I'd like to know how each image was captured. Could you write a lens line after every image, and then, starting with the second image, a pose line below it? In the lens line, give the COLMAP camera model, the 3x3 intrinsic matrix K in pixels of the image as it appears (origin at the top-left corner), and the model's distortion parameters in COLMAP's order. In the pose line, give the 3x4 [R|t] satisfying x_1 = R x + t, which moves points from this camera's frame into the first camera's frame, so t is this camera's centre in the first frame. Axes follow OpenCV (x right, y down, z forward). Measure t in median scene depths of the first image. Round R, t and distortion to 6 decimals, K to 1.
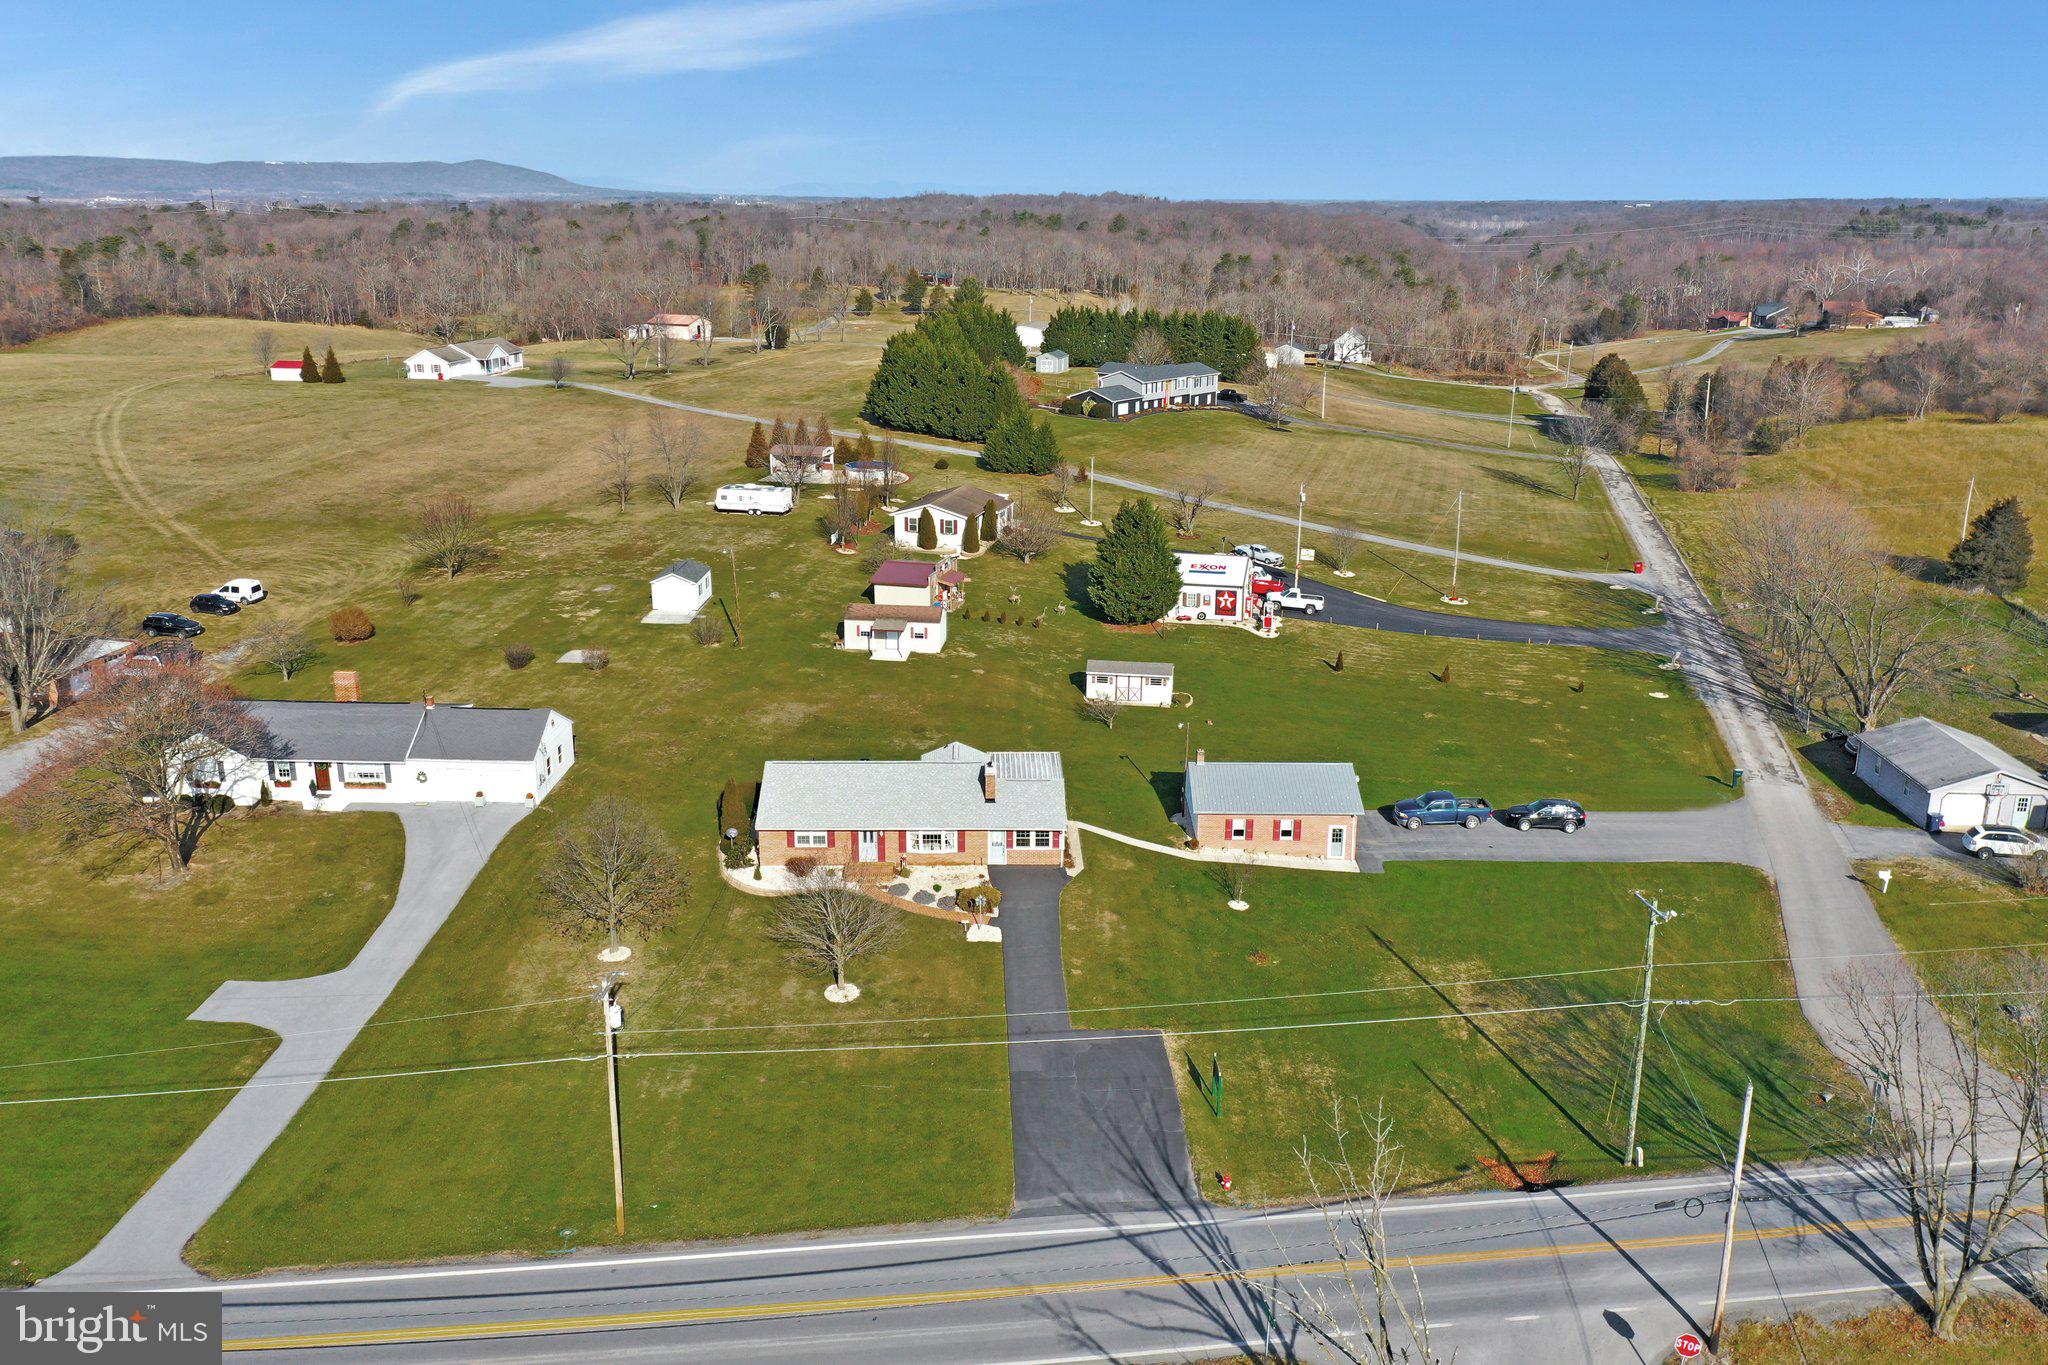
lens RADIAL K [[1629.2, 0, 1012.8], [0, 1629.2, 671.2], [0, 0, 1]] dist [0.001202, -0.007549]
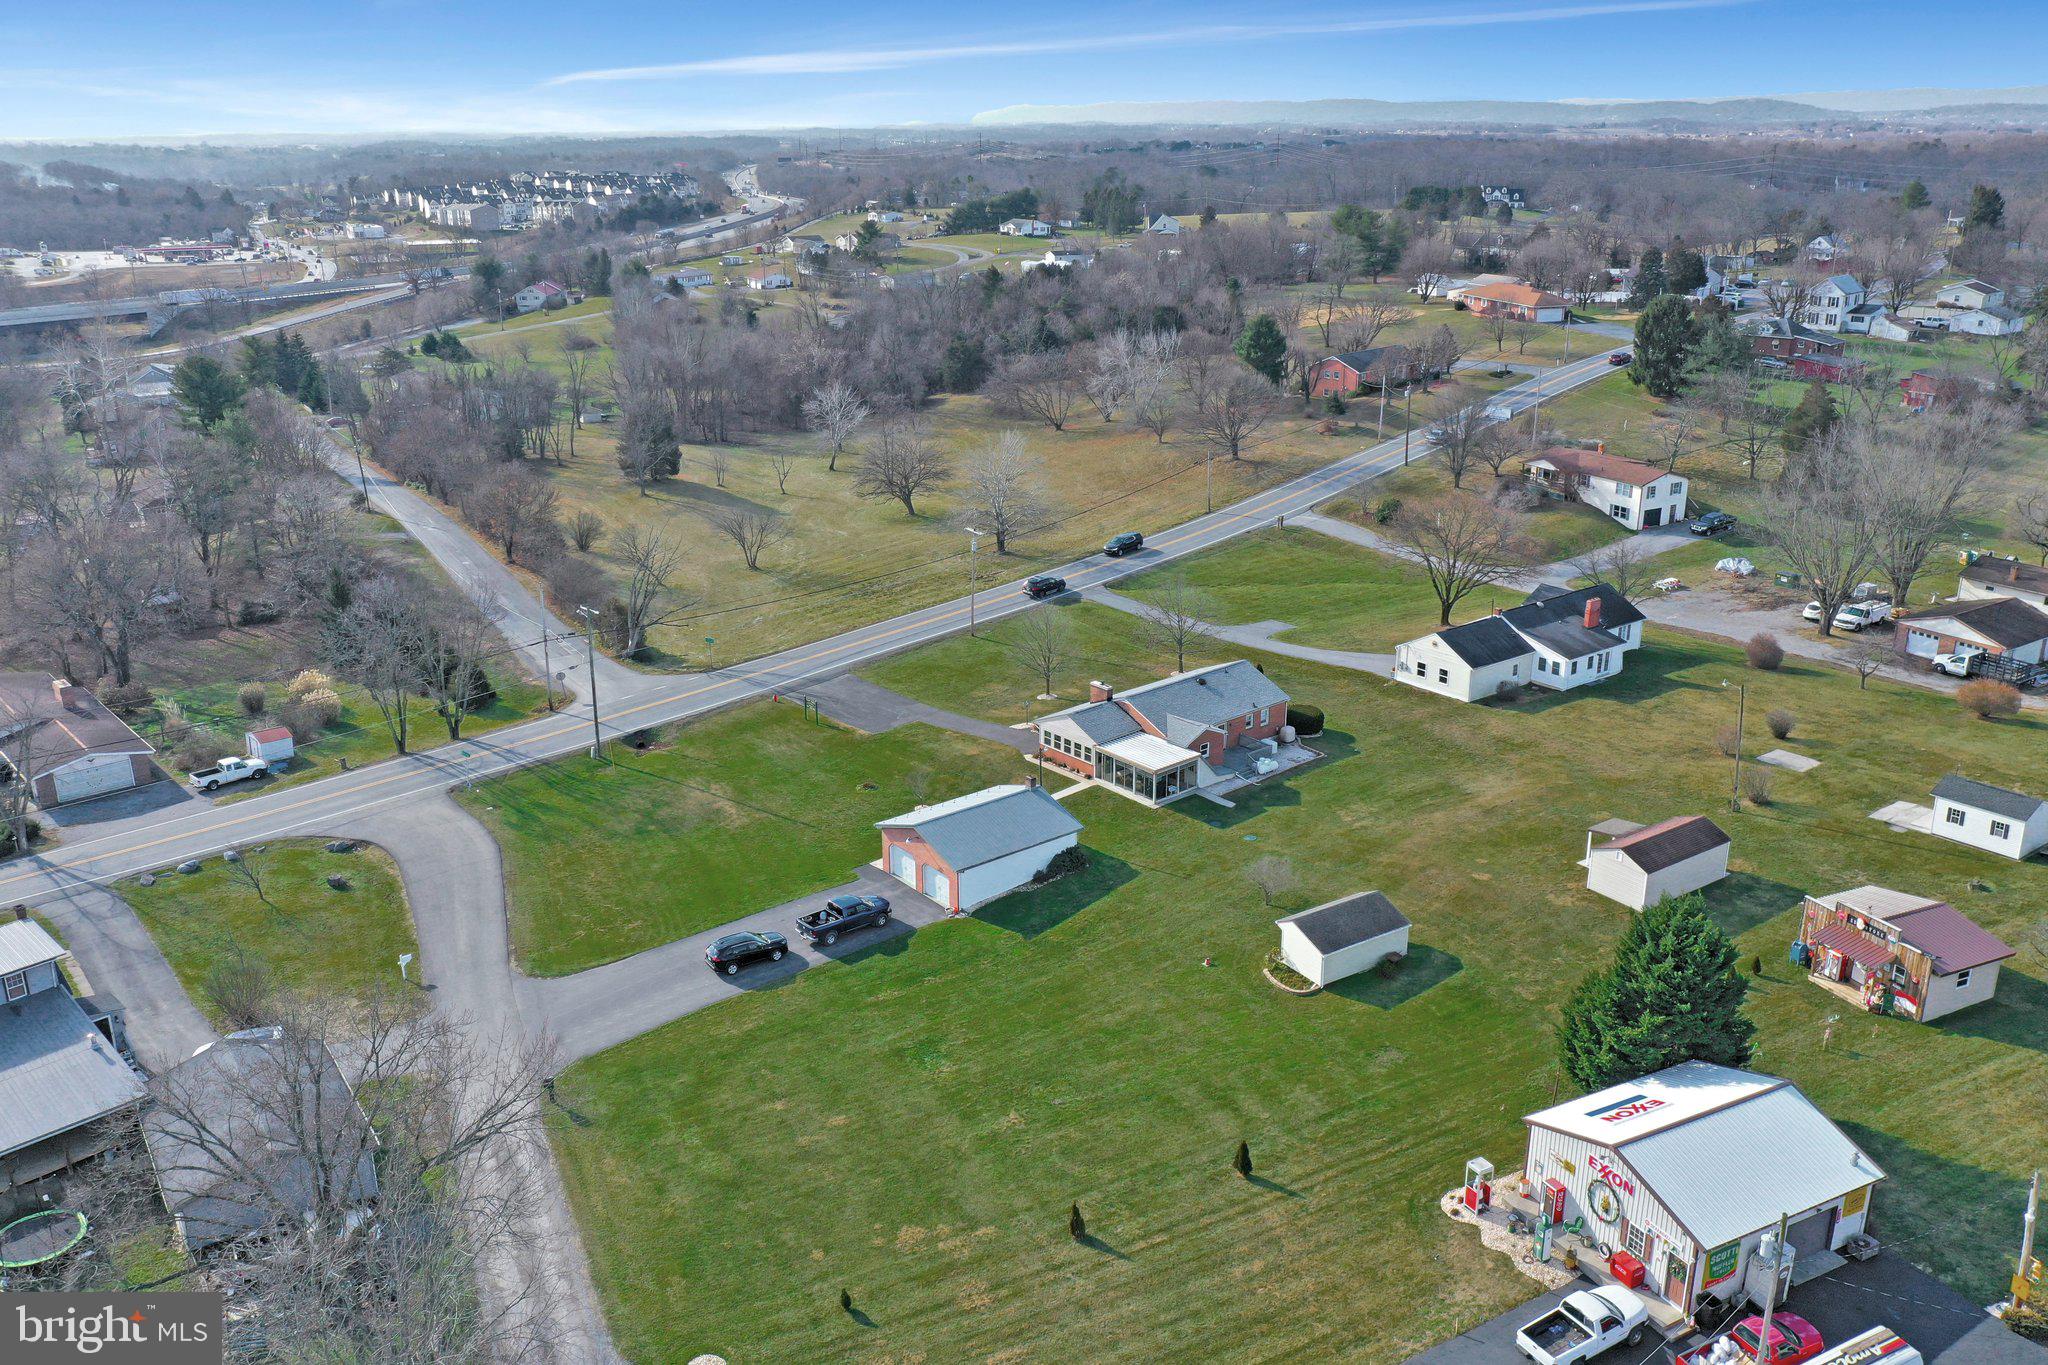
lens RADIAL K [[1629.2, 0, 1023.5], [0, 1629.2, 678.3], [0, 0, 1]] dist [0.001202, -0.007549]
pose [[-0.774496, 0.200841, -0.599849, 0.601629], [-0.177032, 0.841552, 0.510344, -0.441312], [0.607302, 0.501452, -0.616223, 1.320966]]
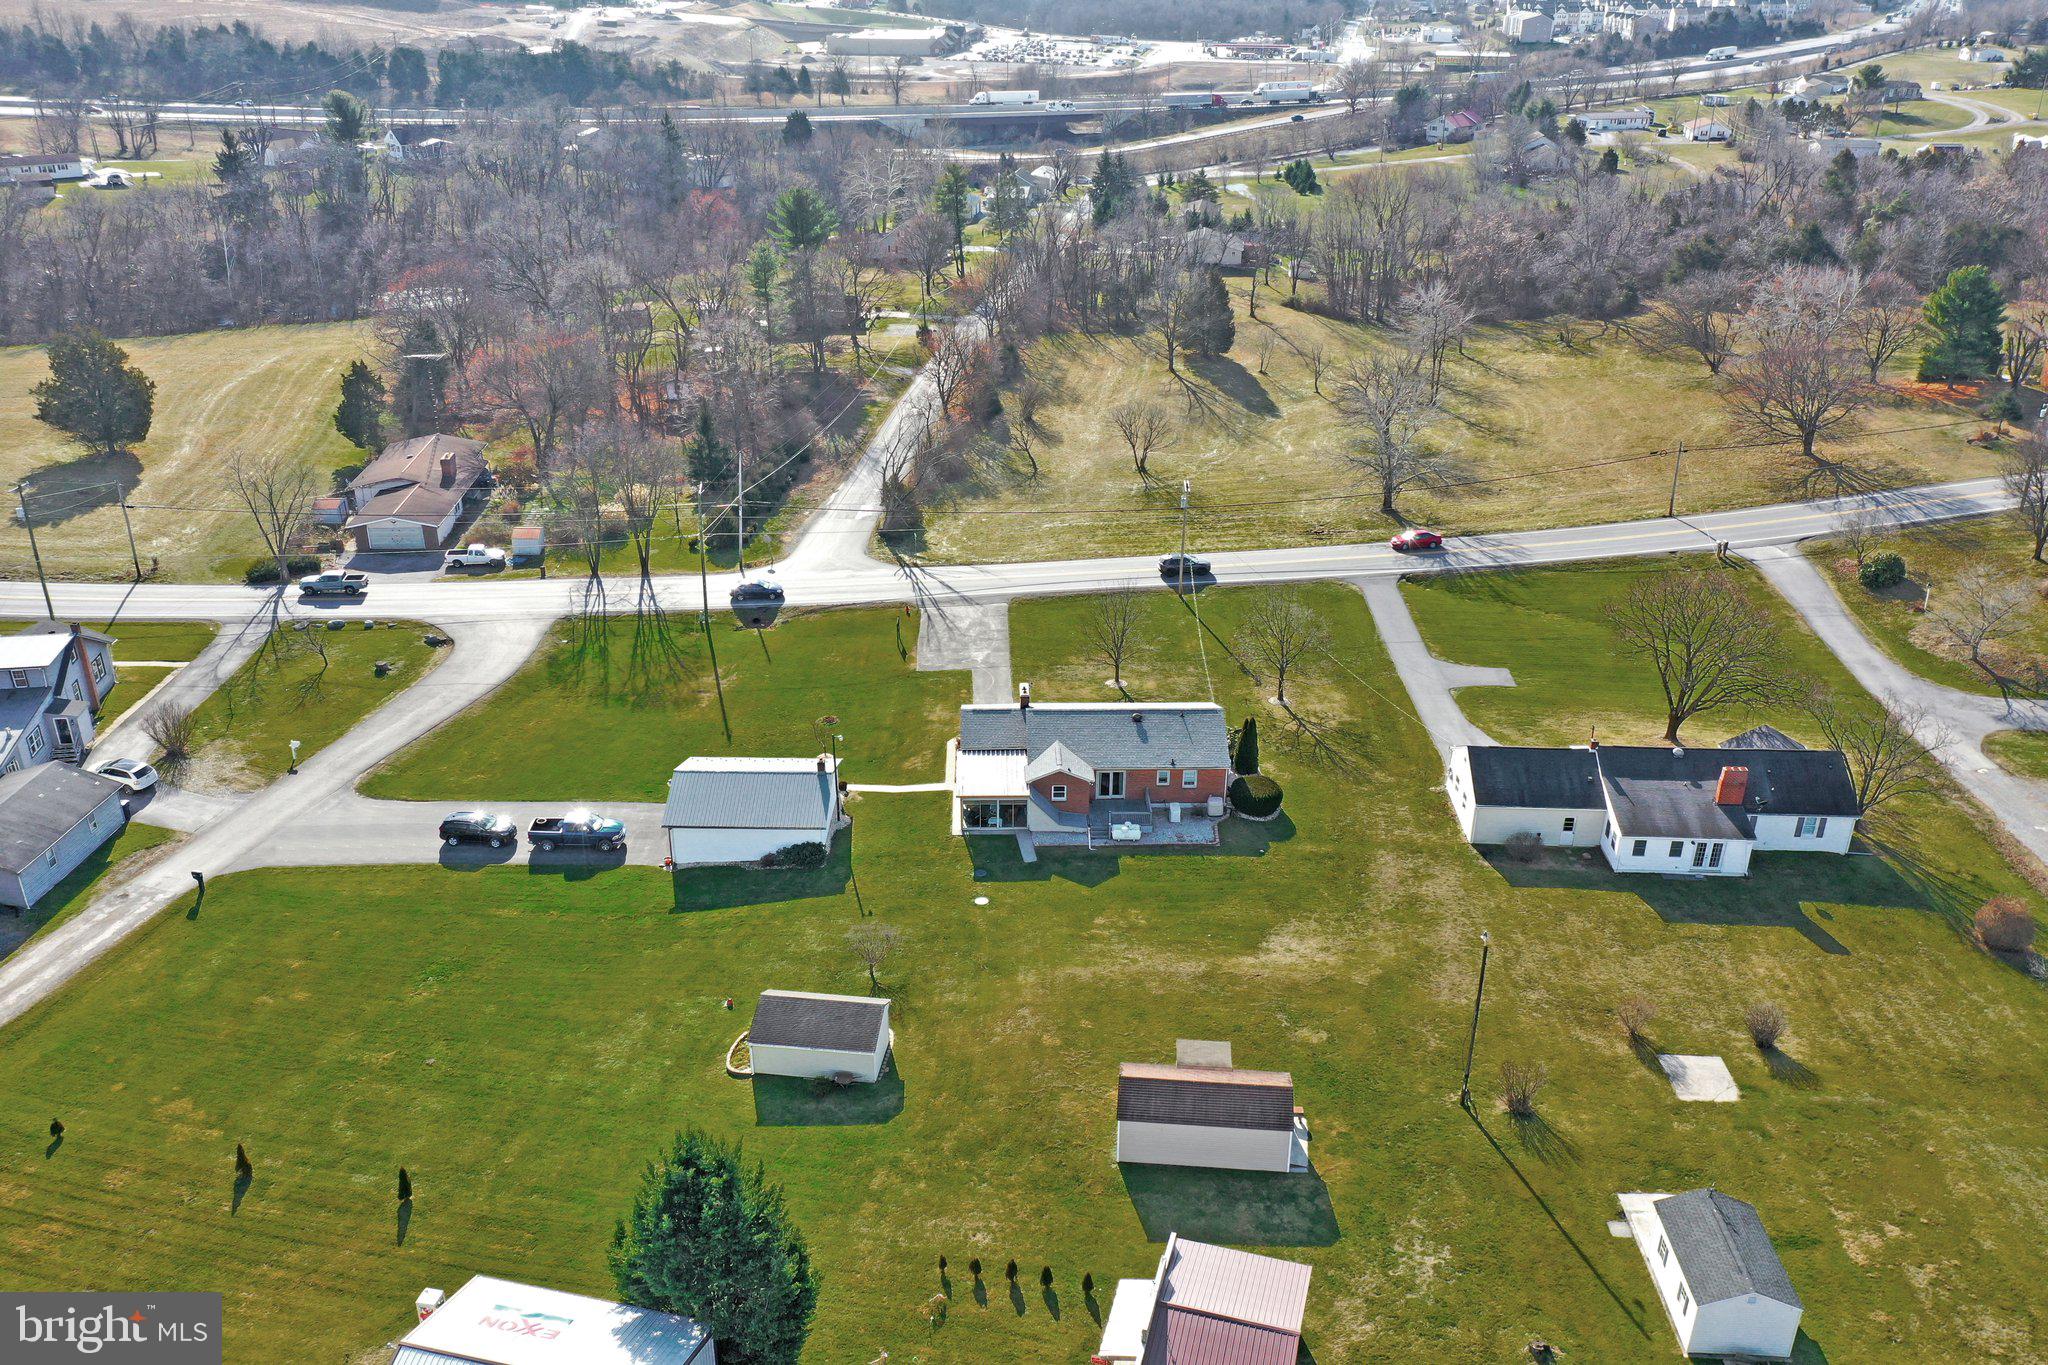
lens RADIAL K [[1629.2, 0, 1019.1], [0, 1629.2, 686.3], [0, 0, 1]] dist [0.001202, -0.007549]
pose [[-0.999911, -0.013101, 0.002559, -0.009116], [-0.008042, 0.744205, 0.667903, -0.550651], [-0.010655, 0.667823, -0.744244, 1.418574]]
